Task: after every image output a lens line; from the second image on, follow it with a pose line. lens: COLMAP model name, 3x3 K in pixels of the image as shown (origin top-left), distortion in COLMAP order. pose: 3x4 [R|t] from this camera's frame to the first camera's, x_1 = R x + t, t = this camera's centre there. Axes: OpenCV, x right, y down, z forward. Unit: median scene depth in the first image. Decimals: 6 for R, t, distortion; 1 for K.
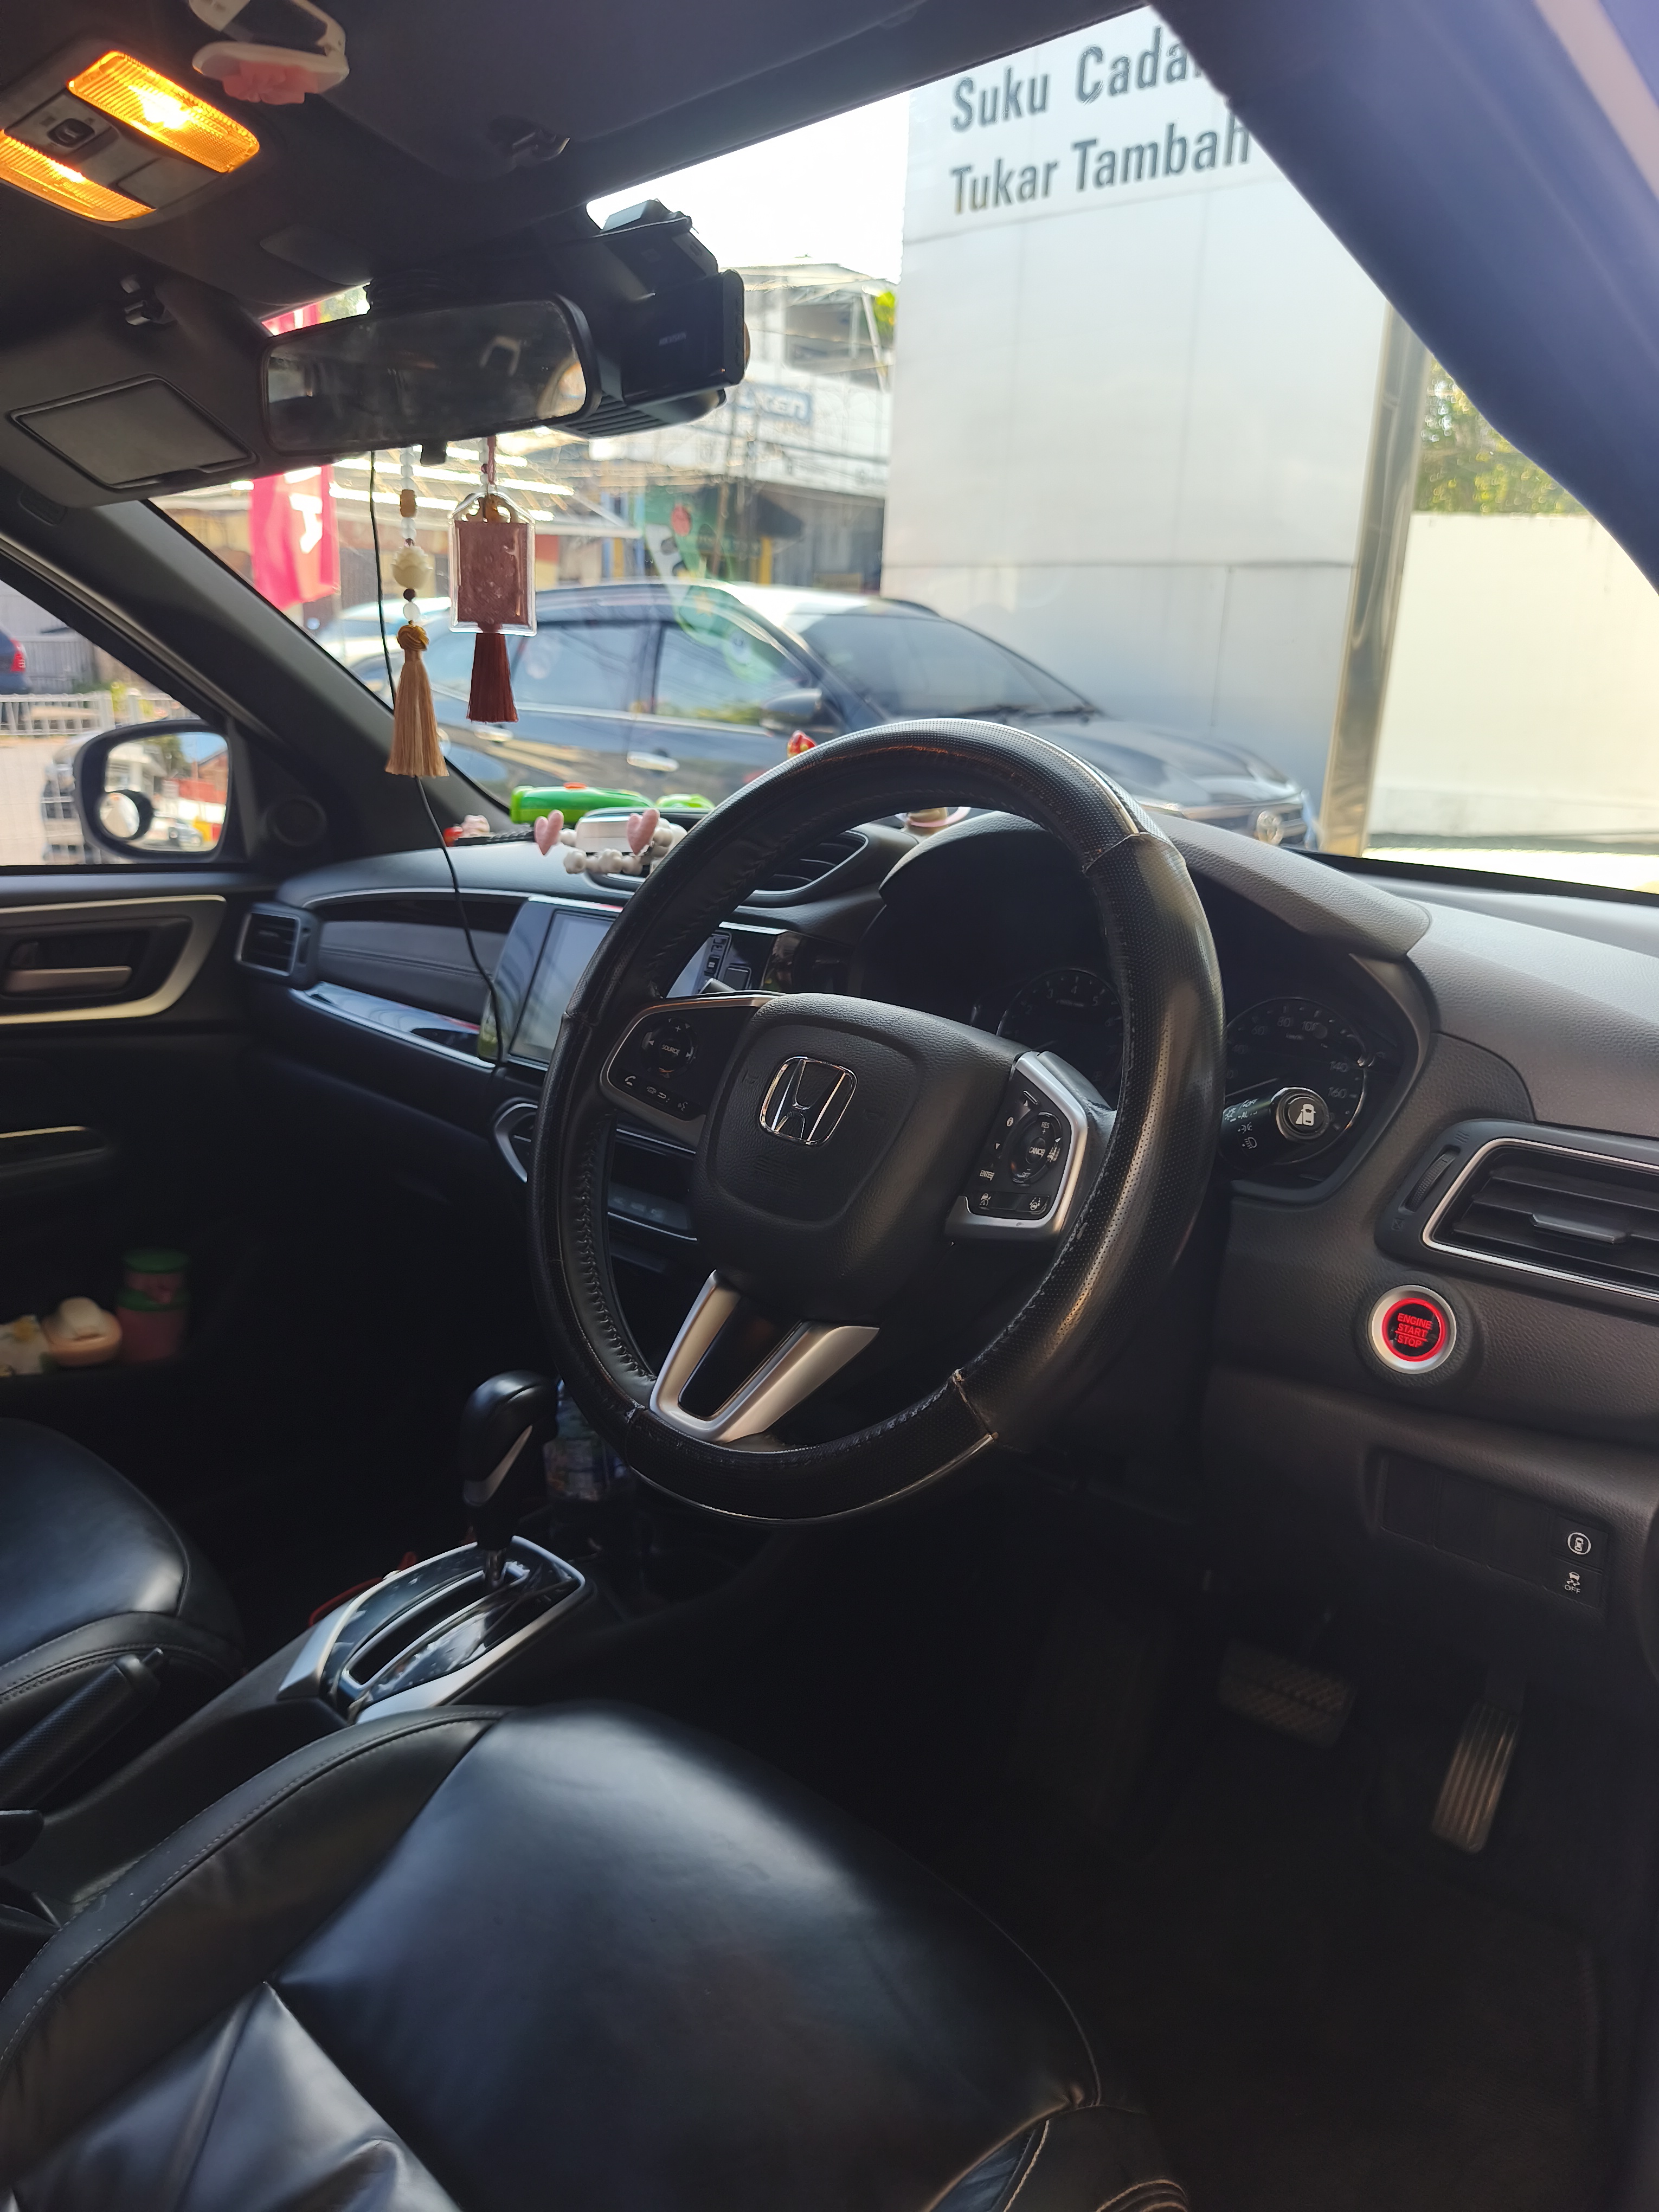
lens RADIAL K [[1526.3, 0, 826.7], [0, 1526.3, 1104.6], [0, 0, 1]] dist [-0.000165, -0.008741]
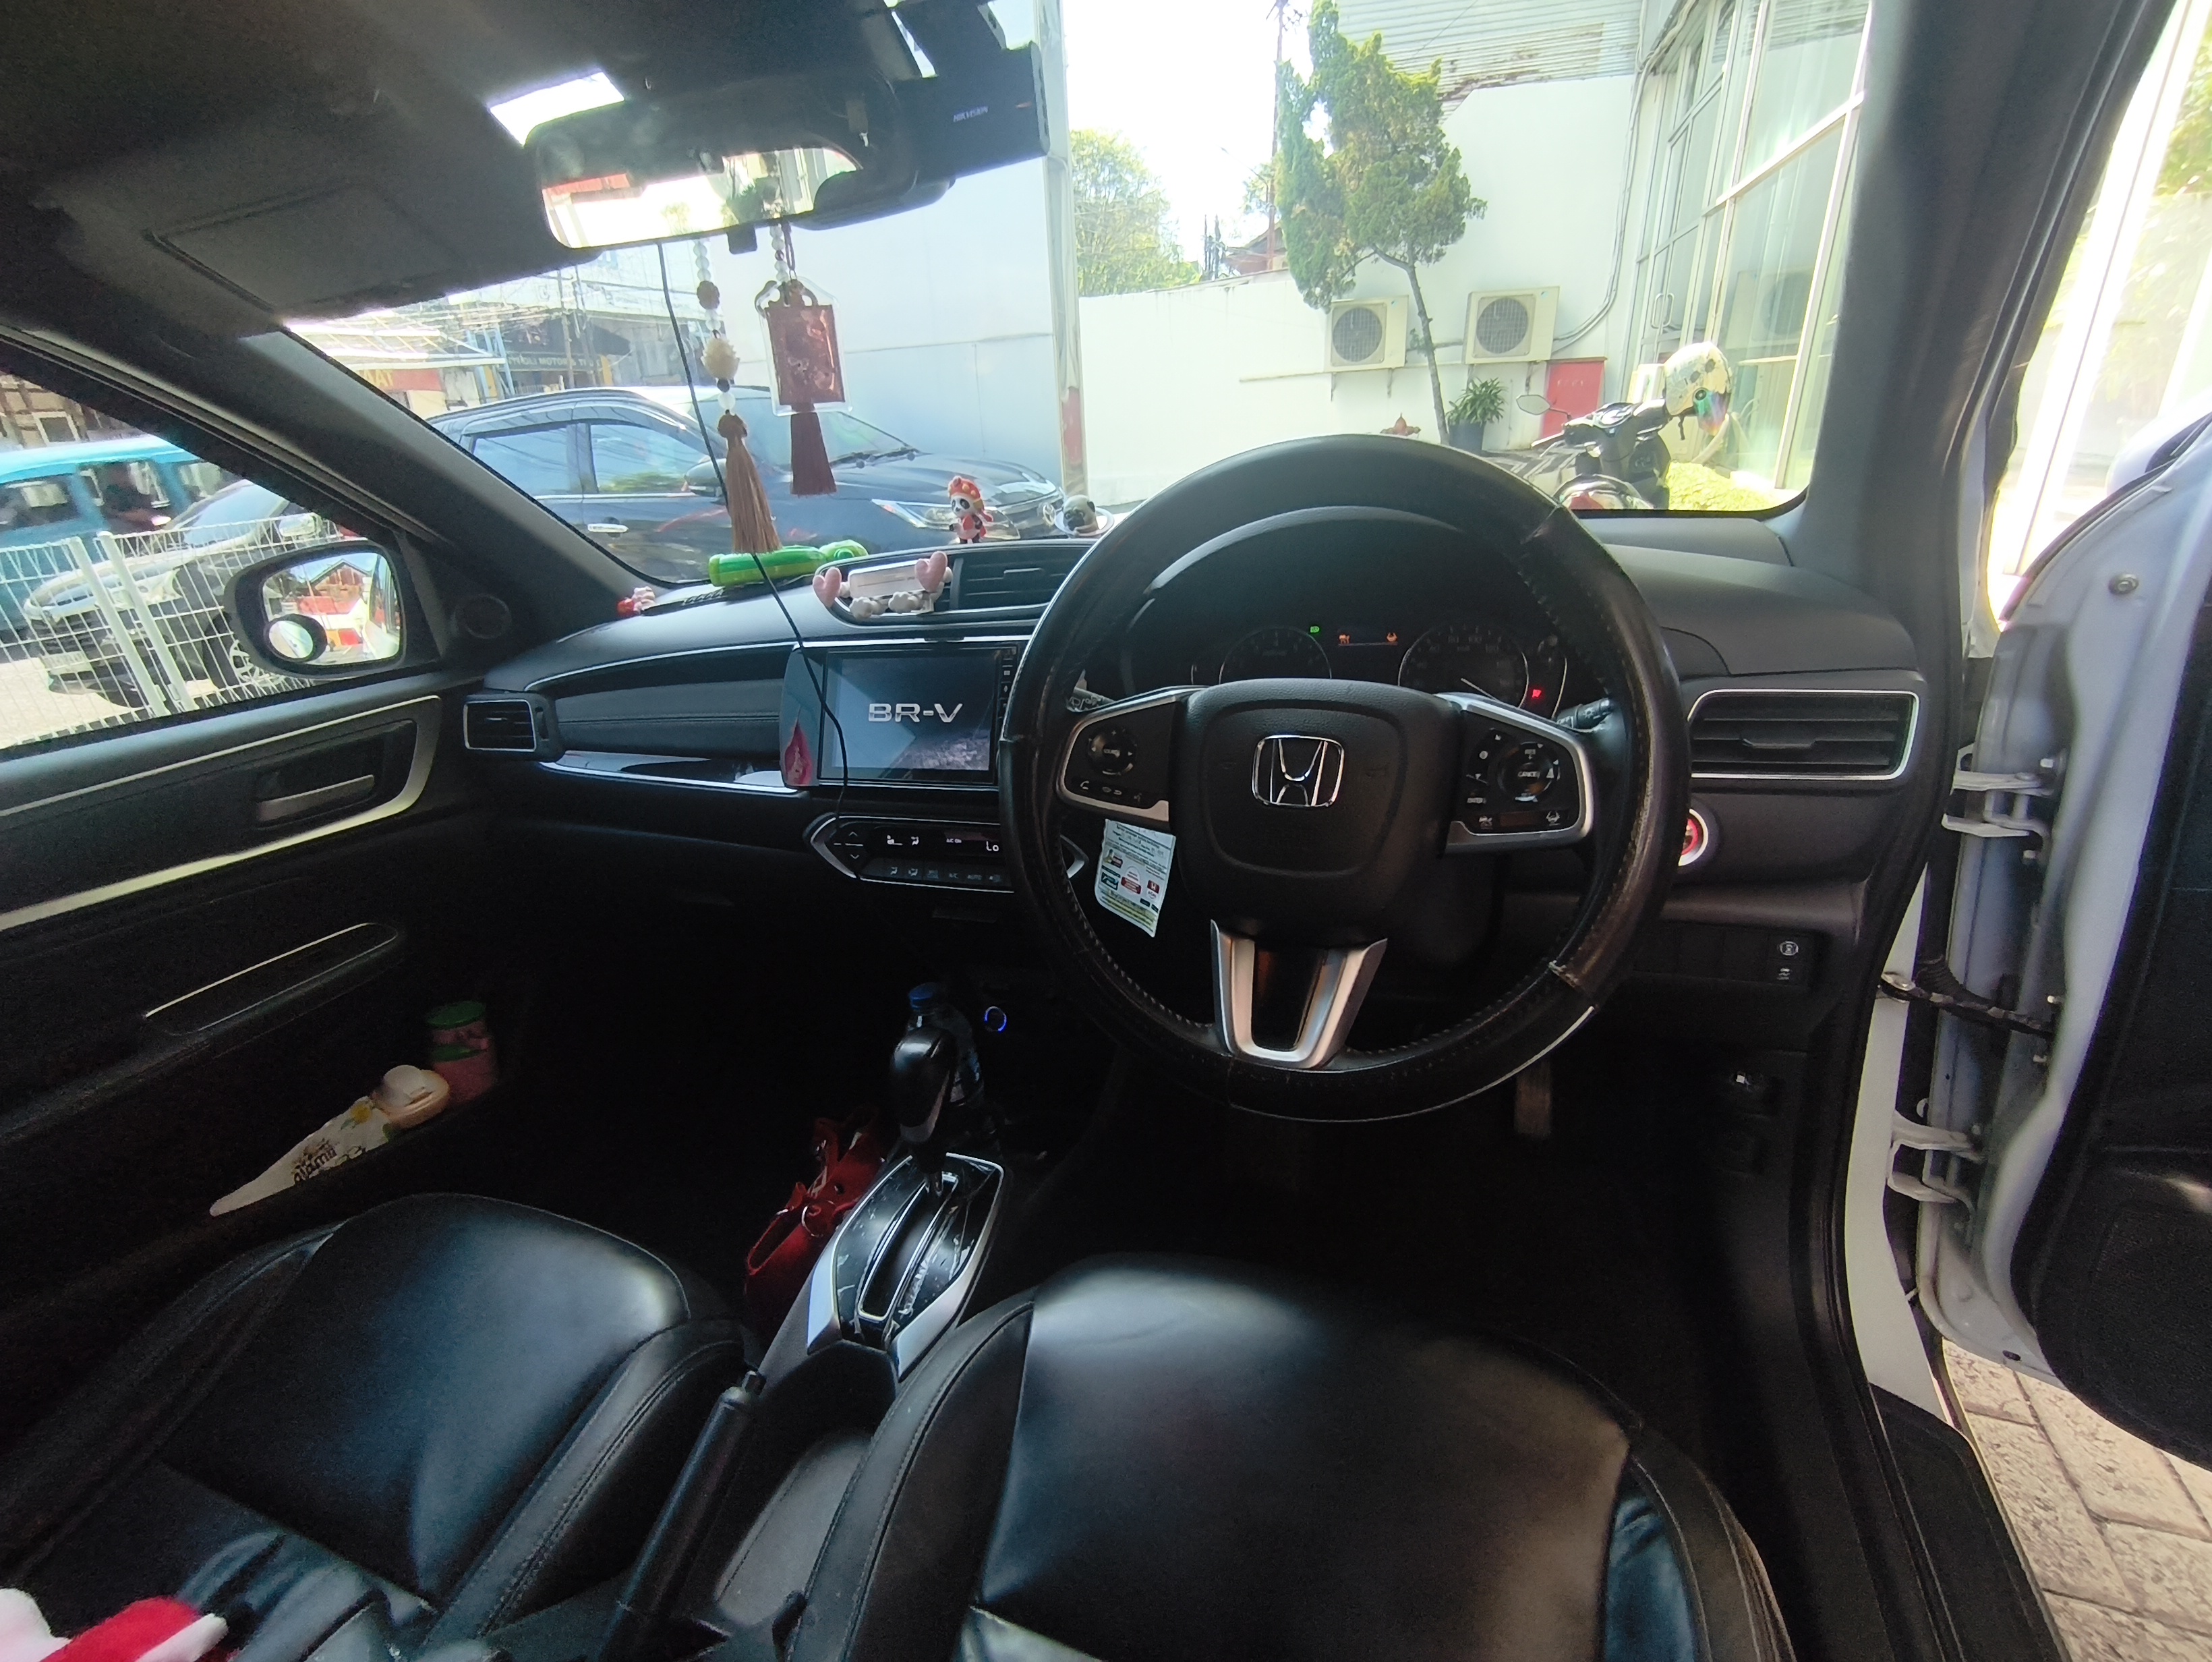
lens RADIAL K [[984.6, 0, 1089.0], [0, 984.6, 814.7], [0, 0, 1]] dist [-0.001975, 0.000928]
pose [[0.924987, -0.232270, 0.300750, -0.199023], [0.200909, 0.970708, 0.131762, -0.051757], [-0.322544, -0.061455, 0.944557, 0.157505]]
